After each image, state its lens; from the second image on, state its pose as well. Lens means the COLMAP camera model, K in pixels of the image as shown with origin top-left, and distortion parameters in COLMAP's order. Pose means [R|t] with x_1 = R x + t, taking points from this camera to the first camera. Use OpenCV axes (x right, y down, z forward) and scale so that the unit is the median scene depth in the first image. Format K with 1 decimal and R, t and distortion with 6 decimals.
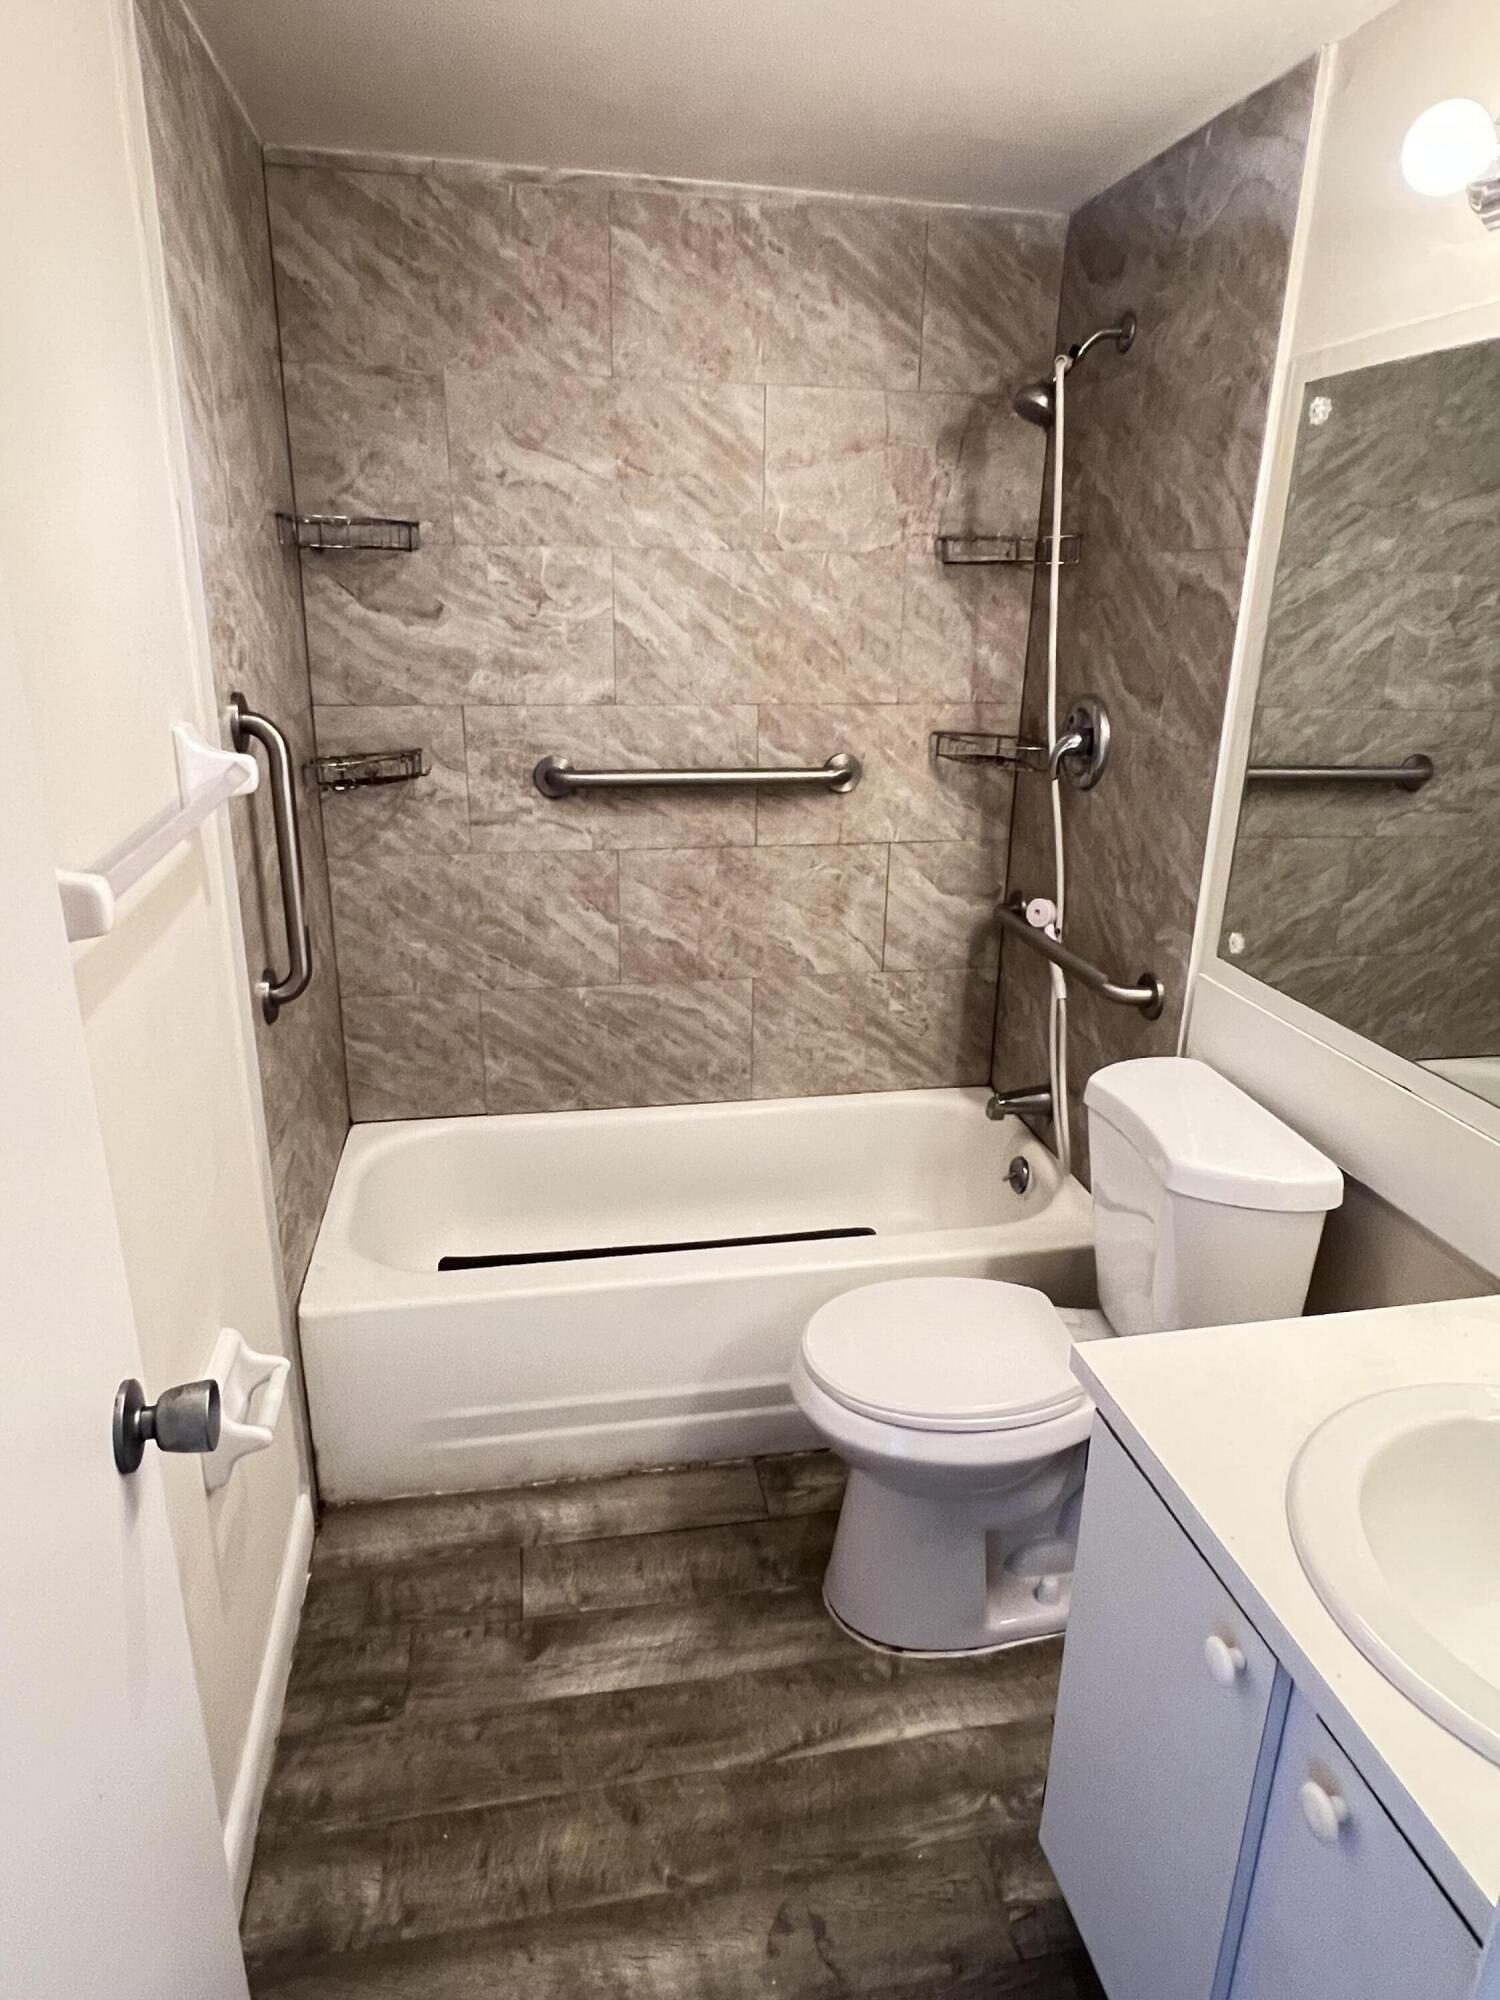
lens RADIAL K [[1207.5, 0, 744.1], [0, 1207.5, 998.5], [0, 0, 1]] dist [0.006863, -0.004435]
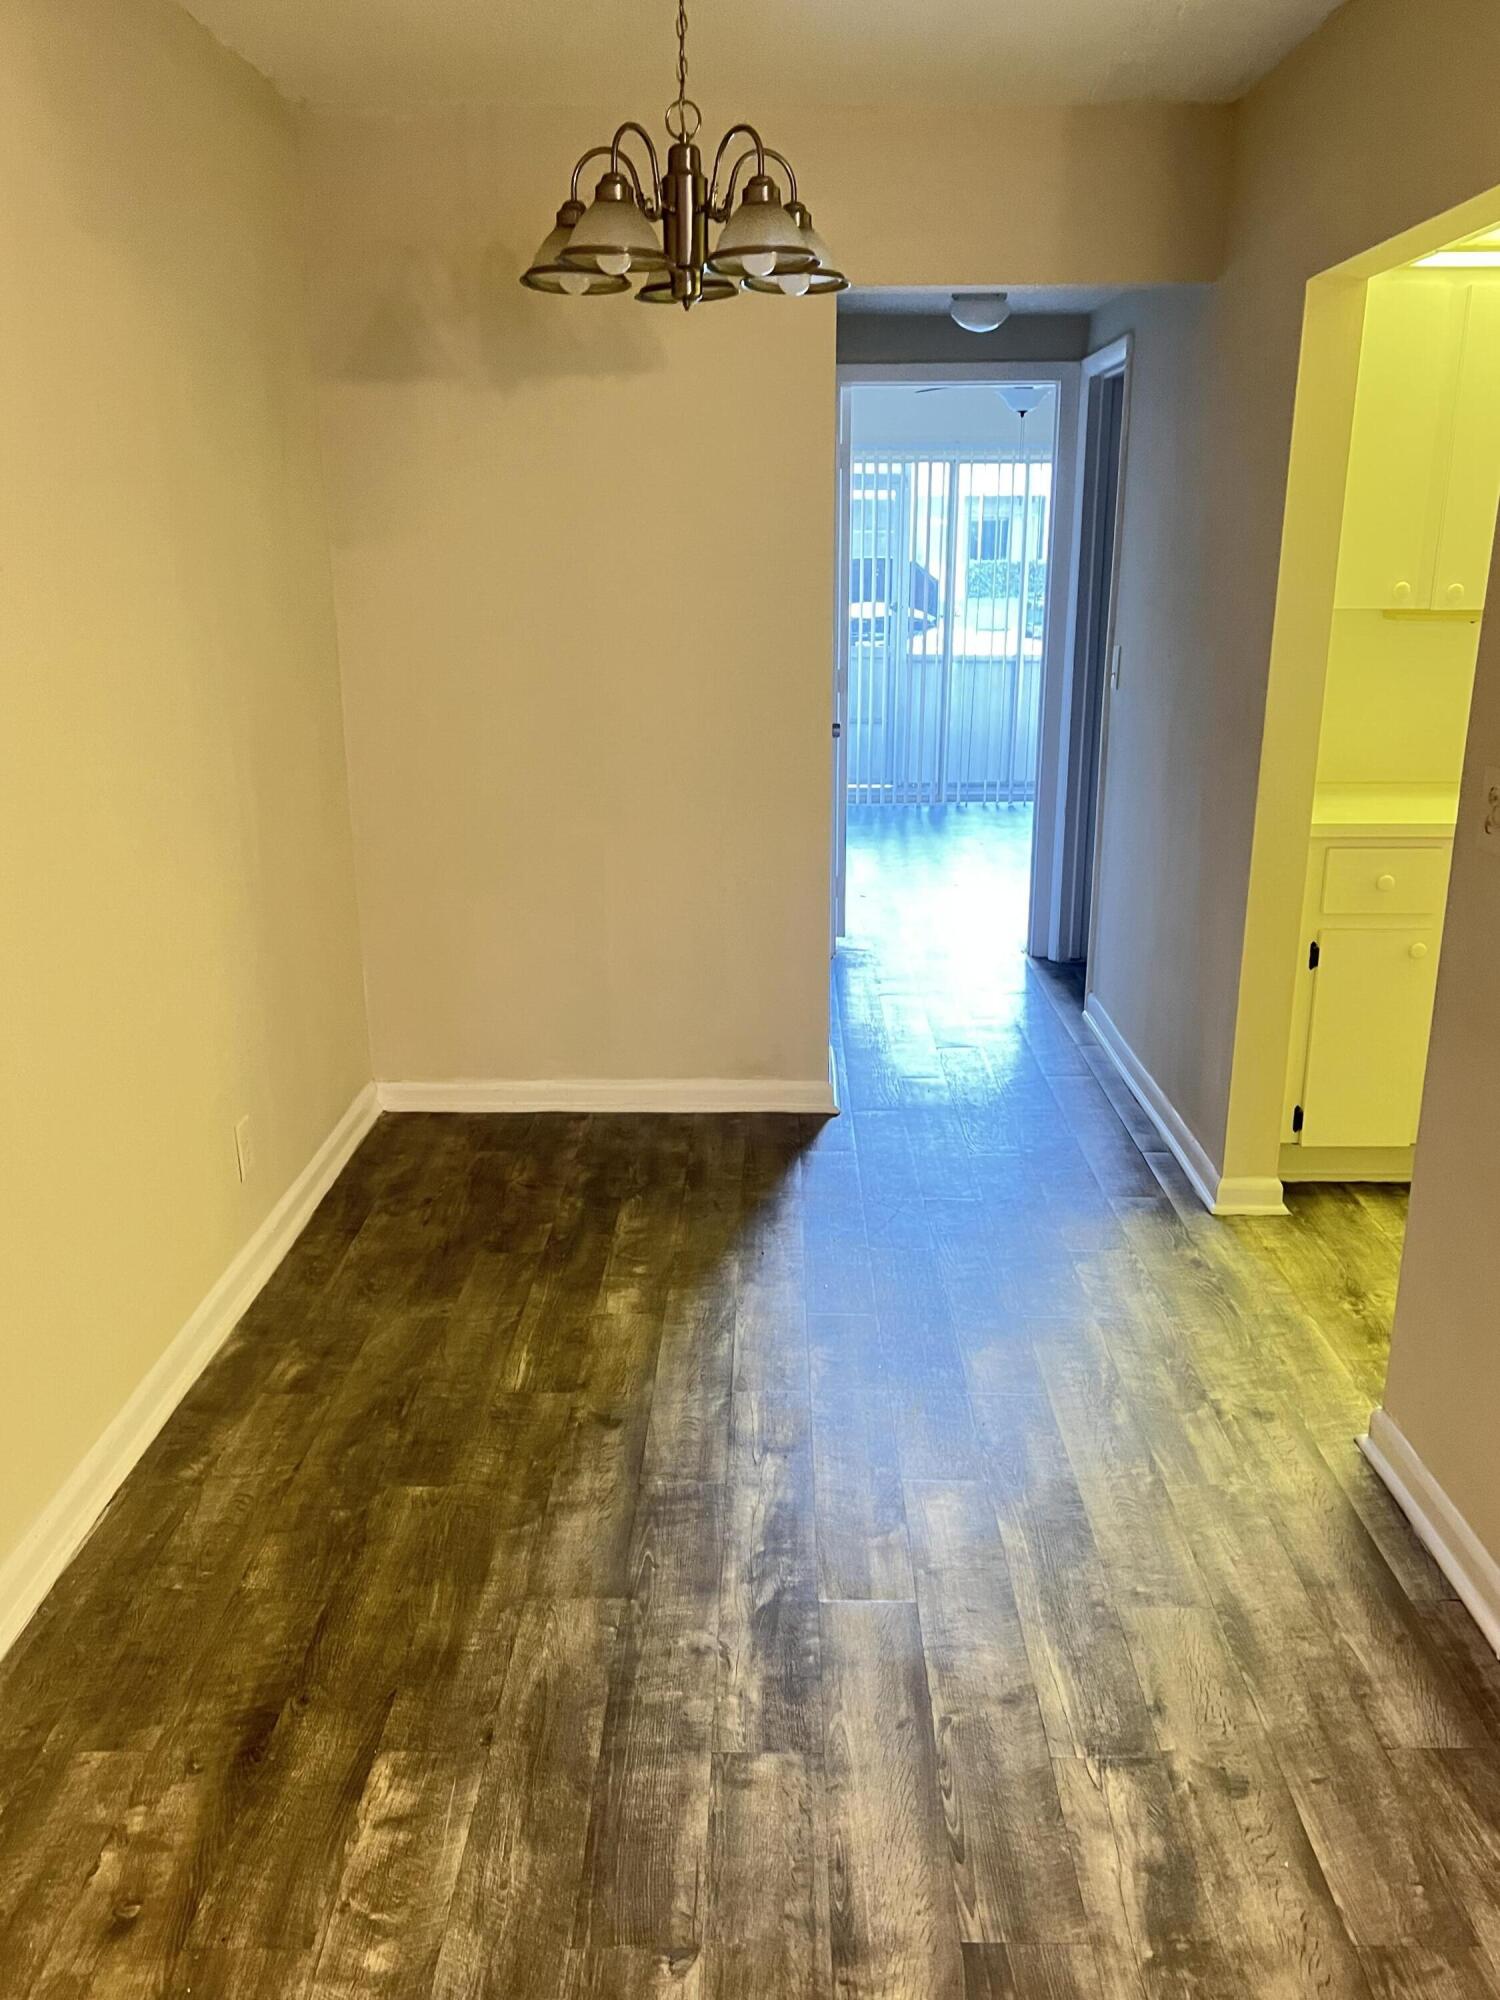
lens RADIAL K [[1560.5, 0, 751.3], [0, 1560.5, 1000.4], [0, 0, 1]] dist [0.002300, 0.000921]
pose [[-0.195722, 0.256007, -0.946654, 0.798972], [-0.320480, 0.895623, 0.308466, -0.158531], [0.926815, 0.363758, -0.093248, 0.517880]]
